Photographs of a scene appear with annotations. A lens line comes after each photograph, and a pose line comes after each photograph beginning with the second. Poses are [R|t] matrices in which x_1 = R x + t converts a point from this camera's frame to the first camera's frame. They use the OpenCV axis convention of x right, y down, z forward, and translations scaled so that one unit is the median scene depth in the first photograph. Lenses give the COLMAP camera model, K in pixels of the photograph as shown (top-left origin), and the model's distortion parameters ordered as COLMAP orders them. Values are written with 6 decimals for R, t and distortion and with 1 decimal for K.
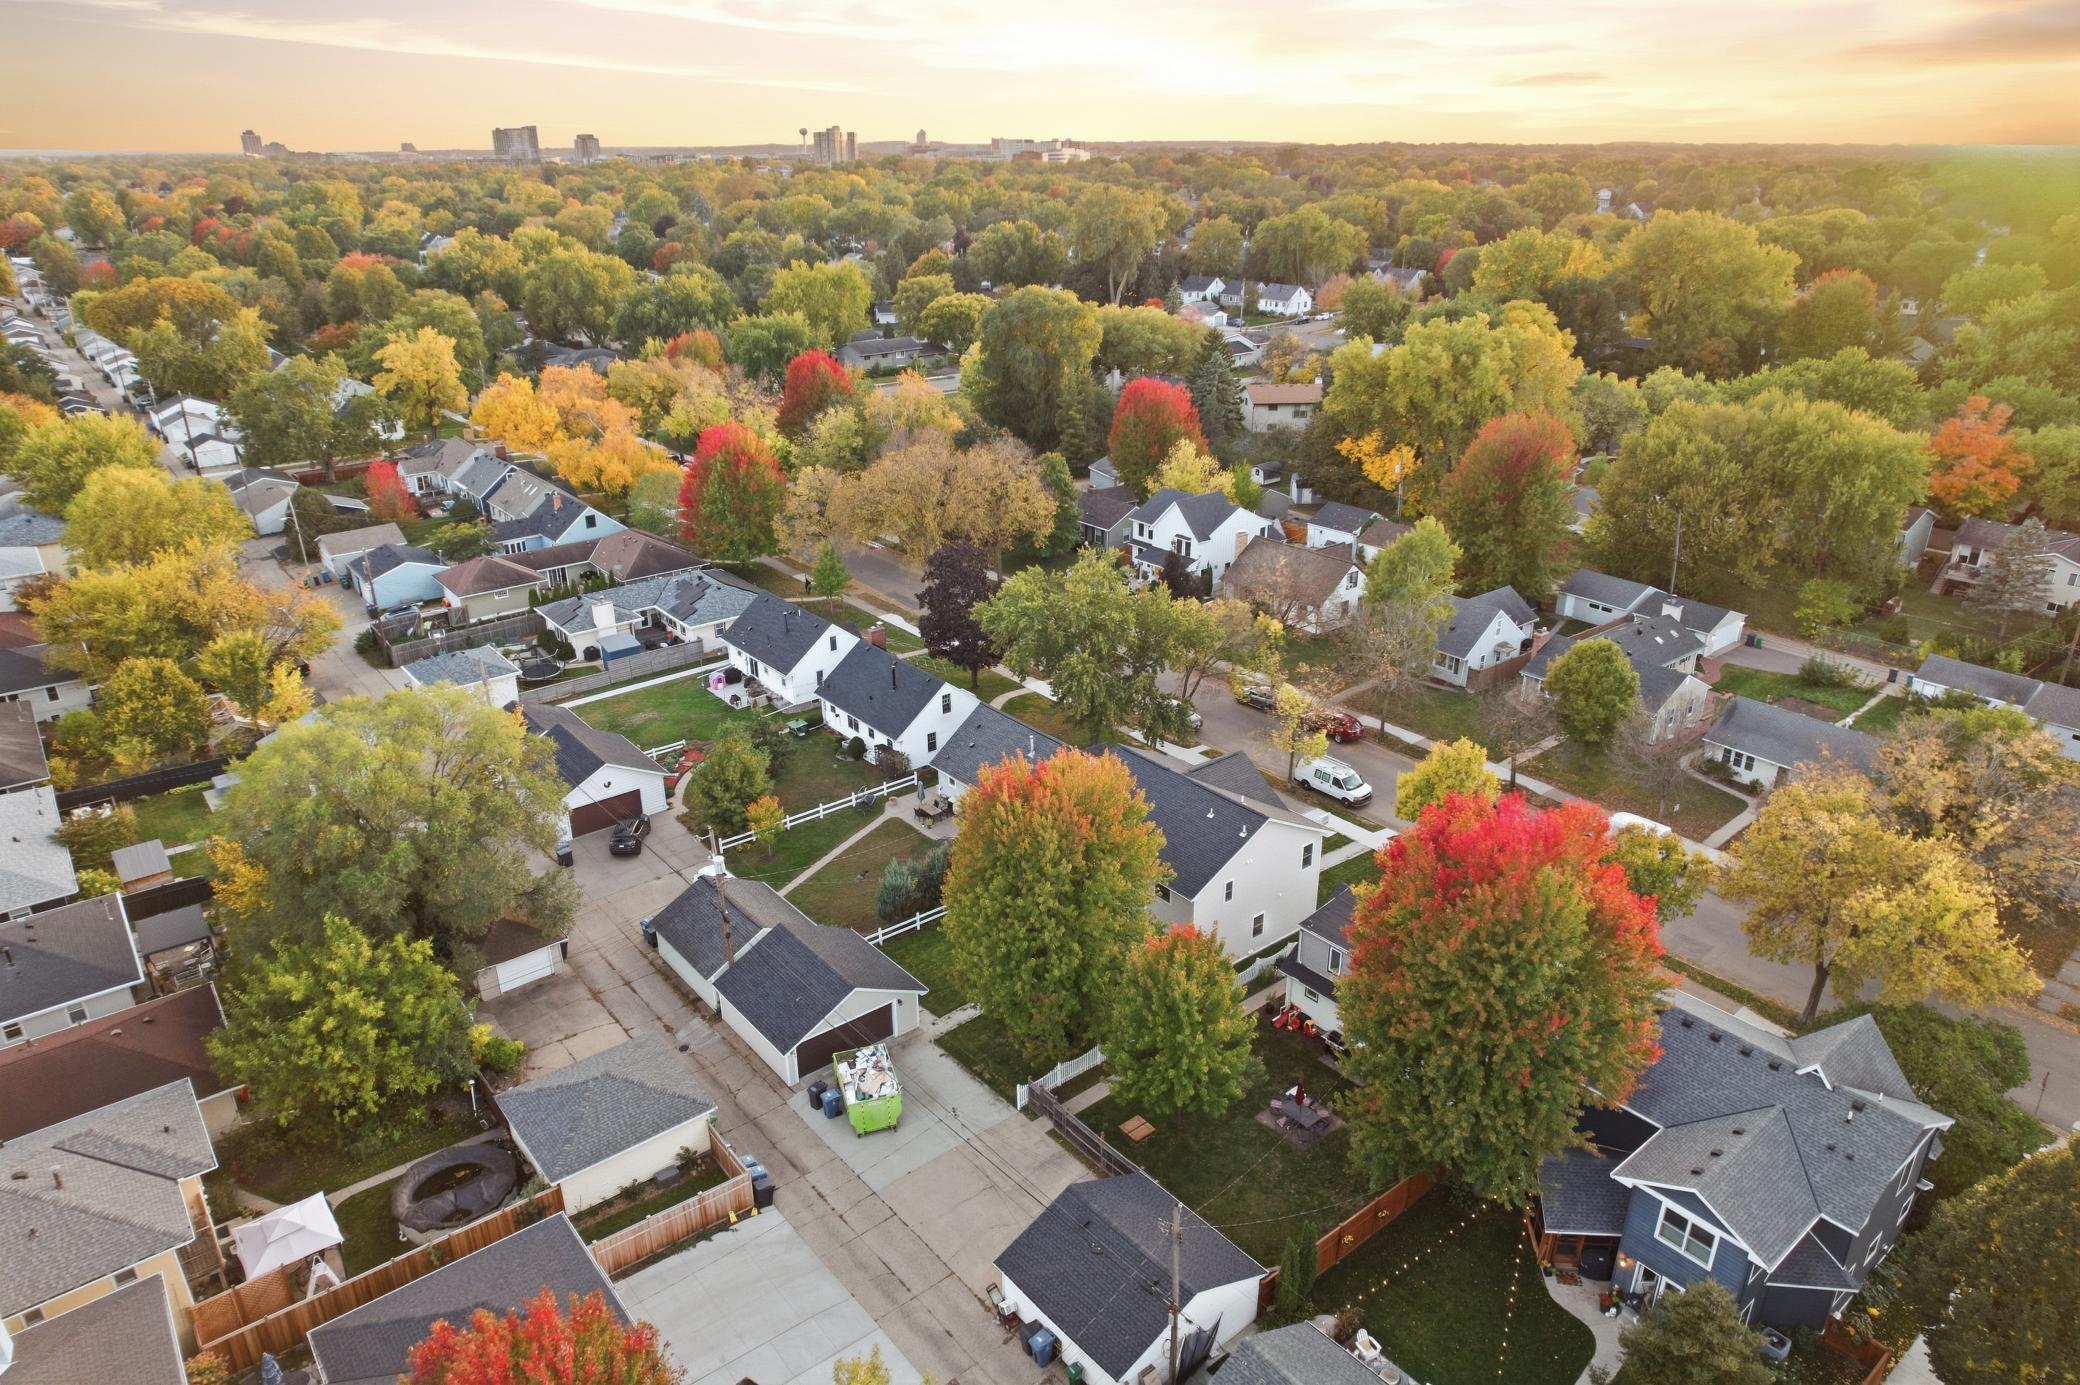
lens RADIAL K [[1334.0, 0, 1042.0], [0, 1334.0, 702.0], [0, 0, 1]] dist [-0.071455, 0.057653]
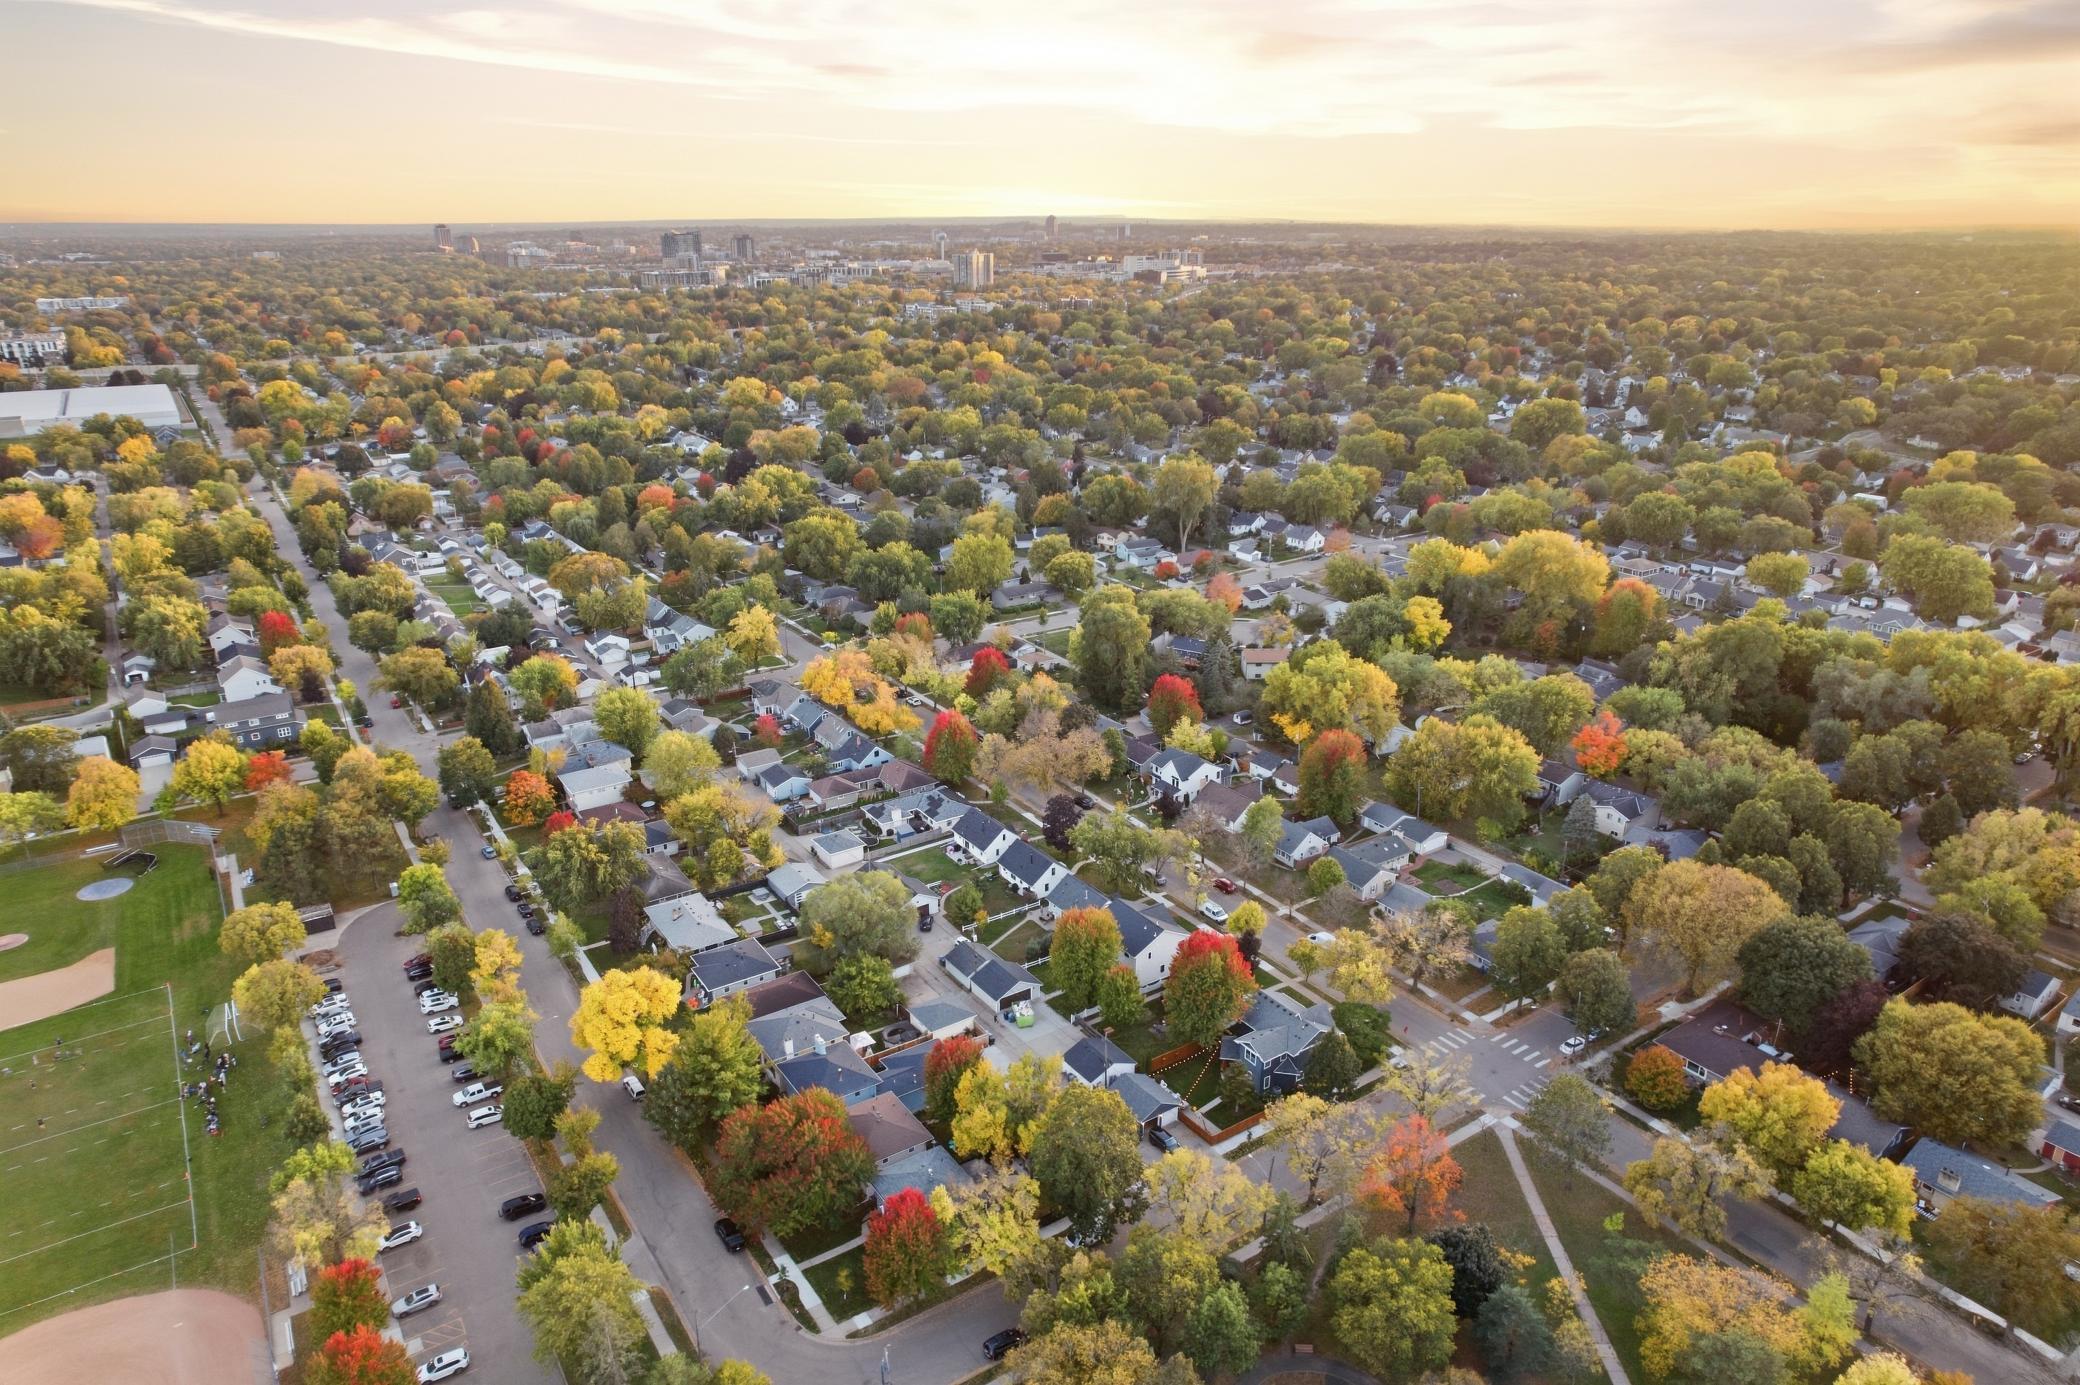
lens RADIAL K [[1334.0, 0, 1042.0], [0, 1334.0, 702.0], [0, 0, 1]] dist [-0.071455, 0.057653]
pose [[0.995932, 0.032279, -0.084123, 0.088125], [-0.036113, 0.998358, -0.044459, -0.174328], [0.082550, 0.047316, 0.995463, -1.240388]]
